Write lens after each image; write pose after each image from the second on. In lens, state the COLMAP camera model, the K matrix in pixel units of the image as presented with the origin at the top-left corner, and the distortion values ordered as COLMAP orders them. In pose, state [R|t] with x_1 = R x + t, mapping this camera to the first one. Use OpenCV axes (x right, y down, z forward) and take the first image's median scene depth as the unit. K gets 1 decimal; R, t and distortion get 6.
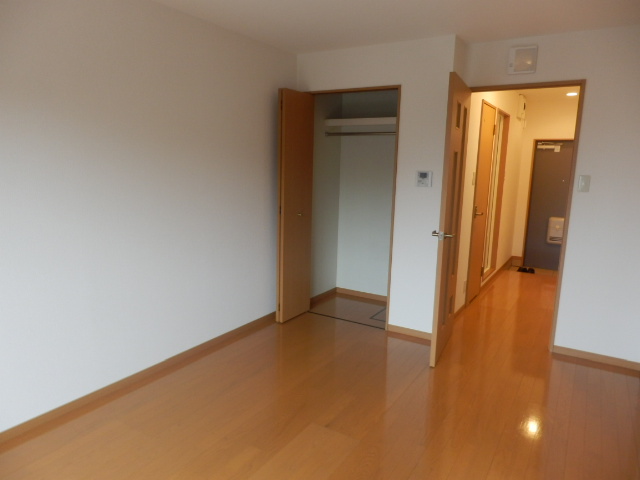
lens RADIAL K [[447.1, 0, 318.9], [0, 447.1, 239.1], [0, 0, 1]] dist [-0.004259, 0.004268]
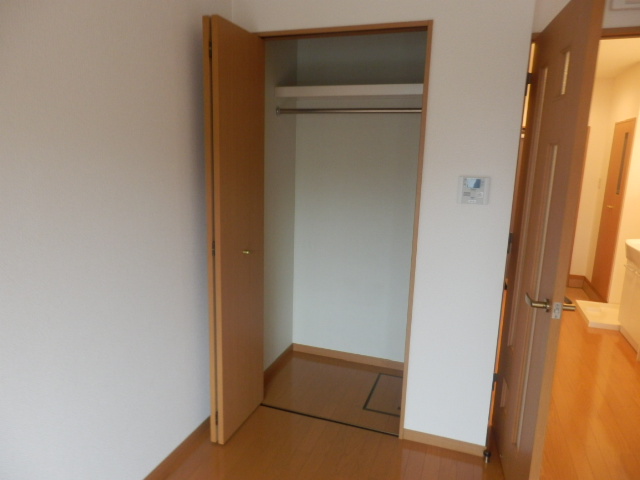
lens RADIAL K [[447.1, 0, 320.5], [0, 447.1, 241.6], [0, 0, 1]] dist [-0.004259, 0.004268]
pose [[0.975594, -0.038253, 0.216226, -0.073795], [0.029064, 0.998540, 0.045521, -0.091005], [-0.217652, -0.038126, 0.975282, 0.428077]]
